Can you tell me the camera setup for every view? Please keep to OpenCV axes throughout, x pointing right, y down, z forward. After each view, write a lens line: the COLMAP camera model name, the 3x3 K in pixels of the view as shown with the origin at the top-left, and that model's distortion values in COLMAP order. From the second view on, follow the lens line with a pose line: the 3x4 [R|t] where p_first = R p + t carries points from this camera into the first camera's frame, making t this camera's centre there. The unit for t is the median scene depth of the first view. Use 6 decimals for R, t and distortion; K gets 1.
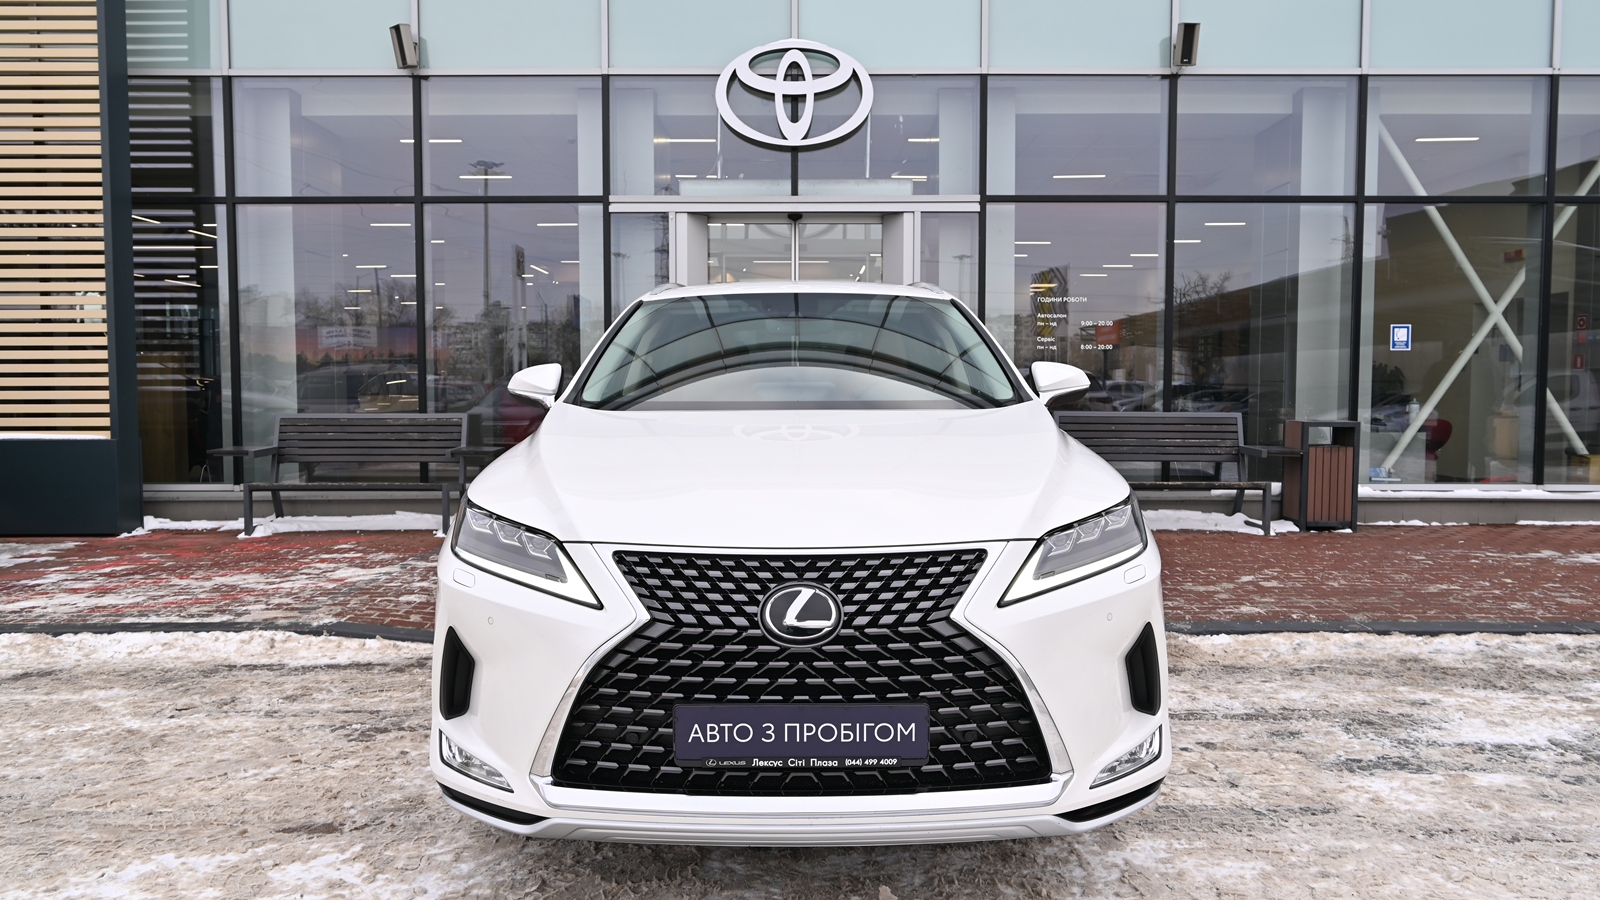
lens RADIAL K [[1165.6, 0, 802.8], [0, 1165.6, 449.8], [0, 0, 1]] dist [0.006448, -0.002034]
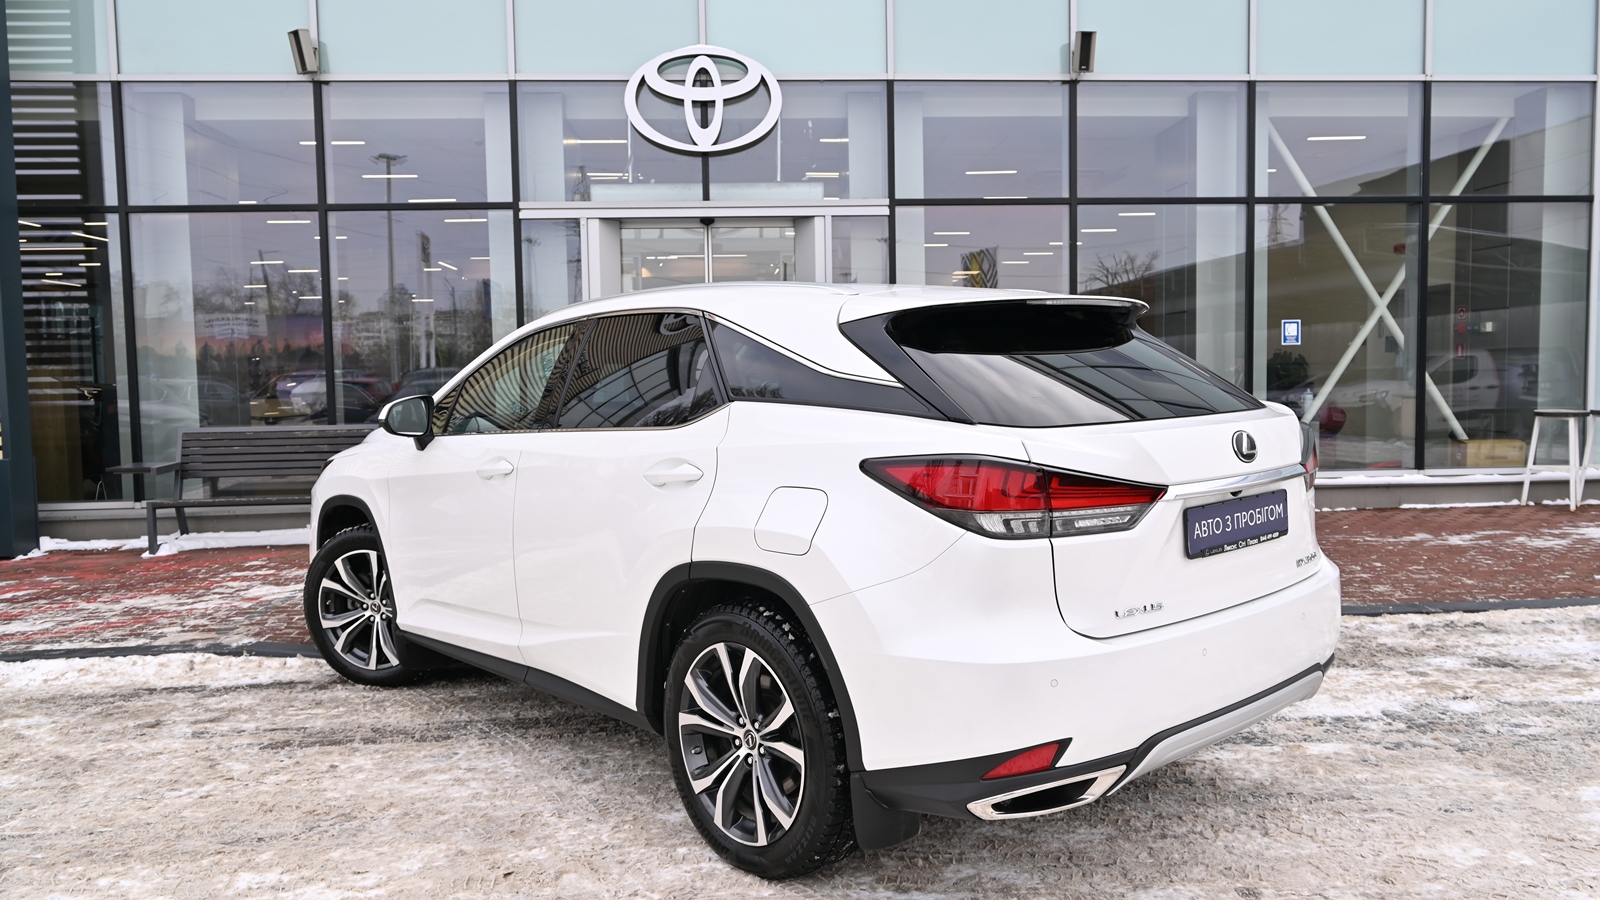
lens RADIAL K [[1220.6, 0, 824.7], [0, 1220.6, 446.9], [0, 0, 1]] dist [0.003930, 0.001101]
pose [[0.996925, -0.022811, 0.074971, 0.011286], [0.022107, 0.999704, 0.010207, -0.014192], [-0.075182, -0.008518, 0.997133, -0.061455]]
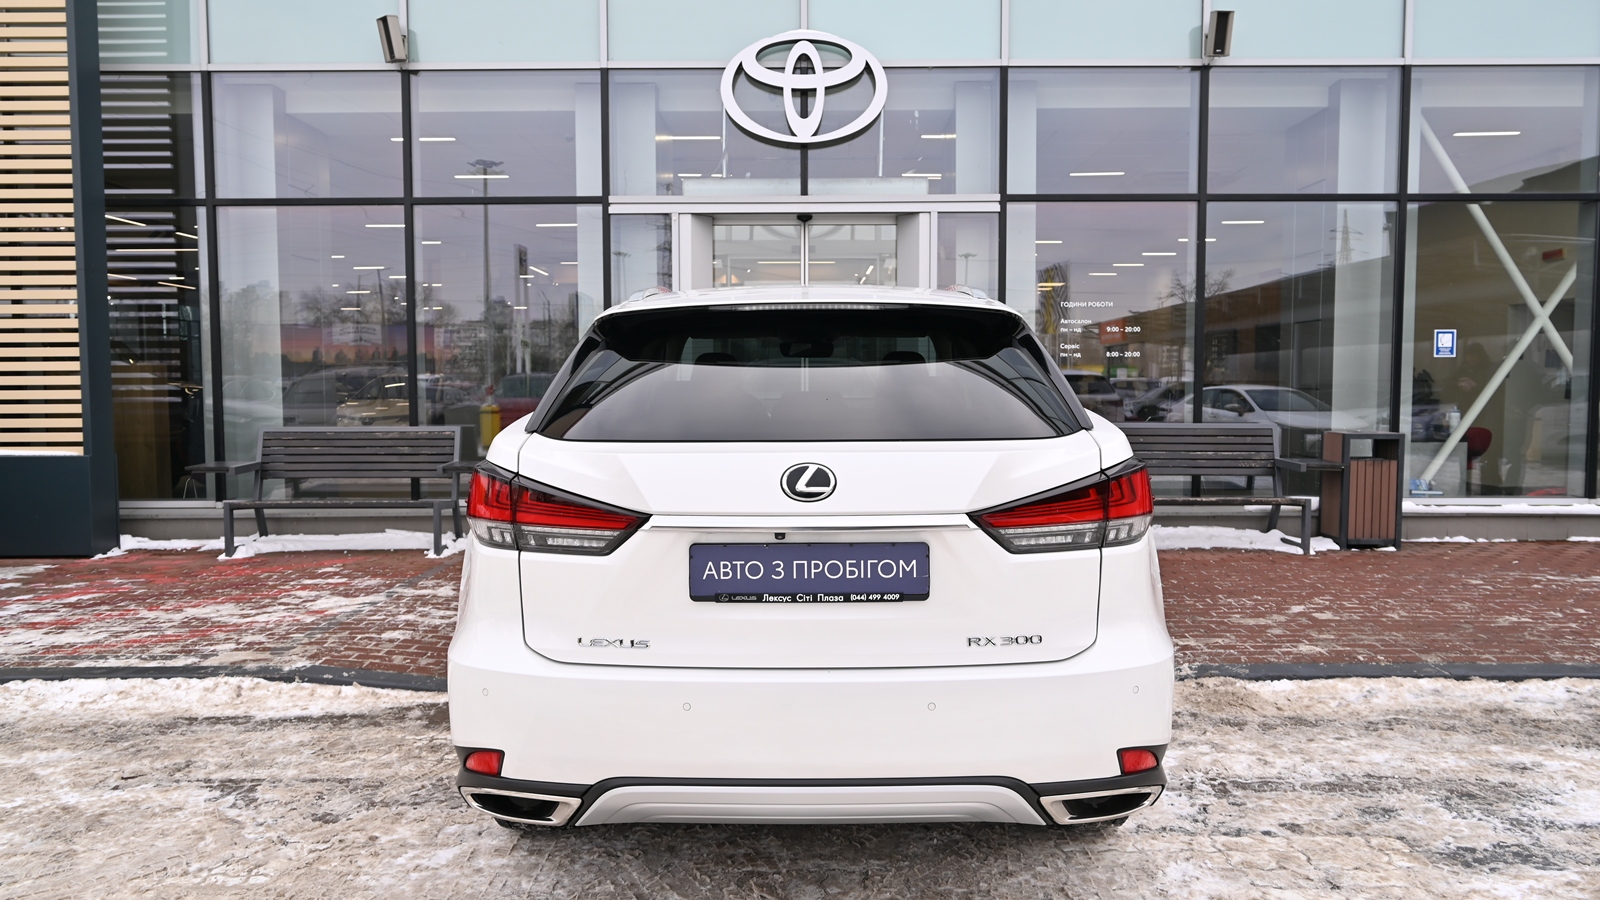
lens RADIAL K [[1147.4, 0, 800.0], [0, 1147.4, 450.0], [0, 0, 1]] dist [0.004082, 0.000863]
pose [[0.999993, -0.002704, -0.002576, -0.008862], [0.002719, 0.999980, 0.005793, -0.016831], [0.002561, -0.005800, 0.999980, 0.067501]]
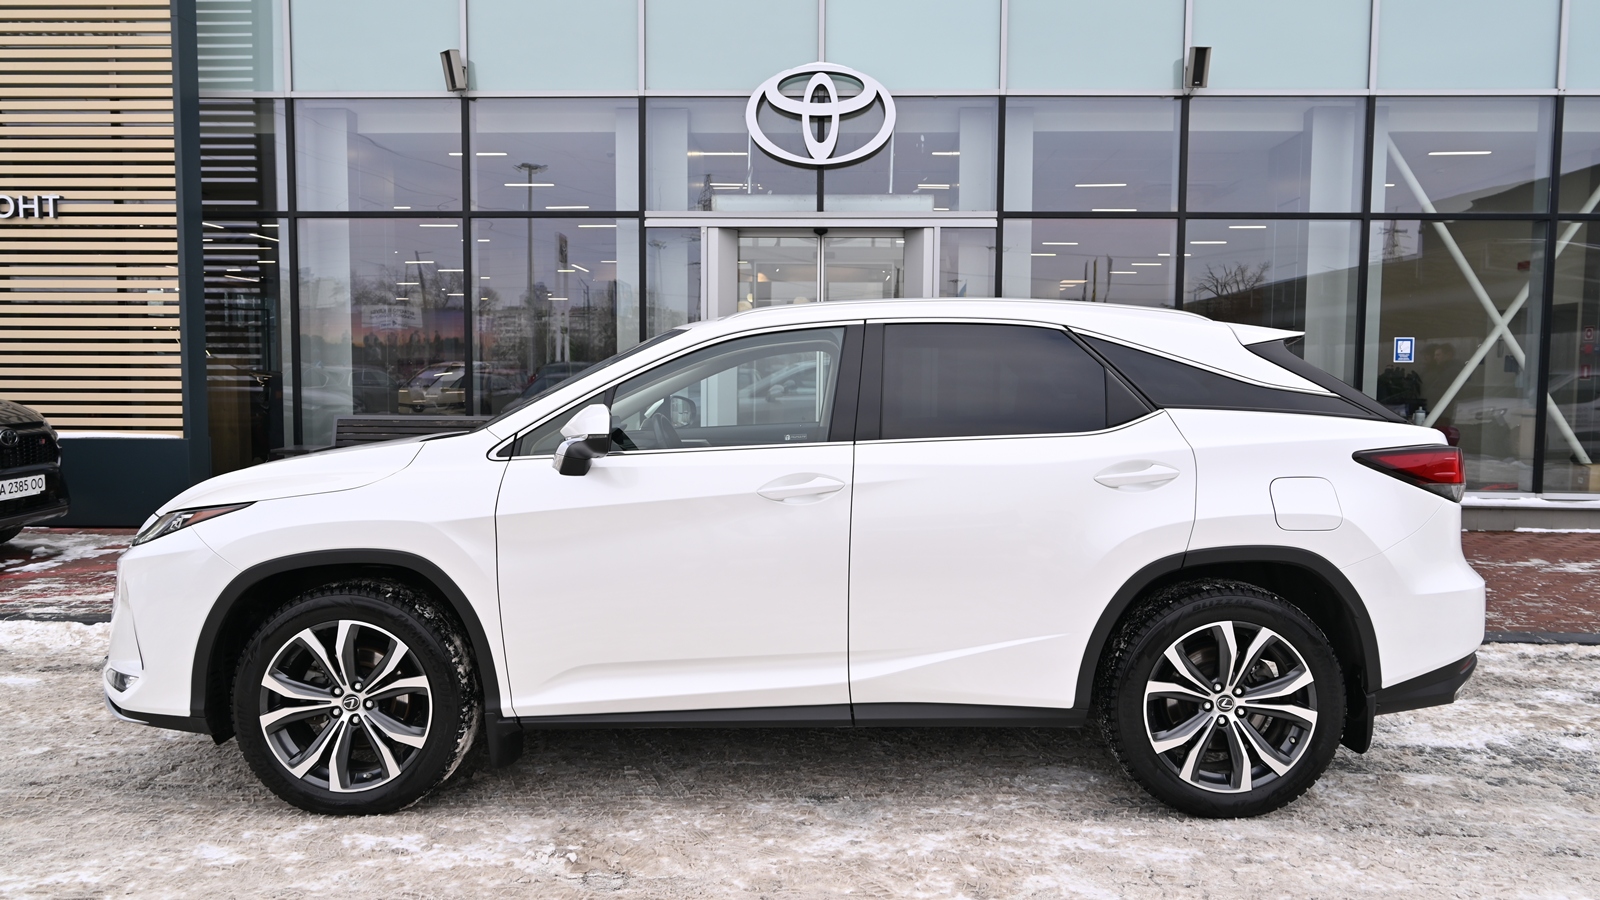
lens RADIAL K [[1165.6, 0, 802.8], [0, 1165.6, 449.8], [0, 0, 1]] dist [0.006448, -0.002034]
pose [[0.999369, 0.008680, -0.034452, 0.015655], [-0.008159, 0.999851, 0.015234, -0.019314], [0.034579, -0.014943, 0.999290, -0.055813]]
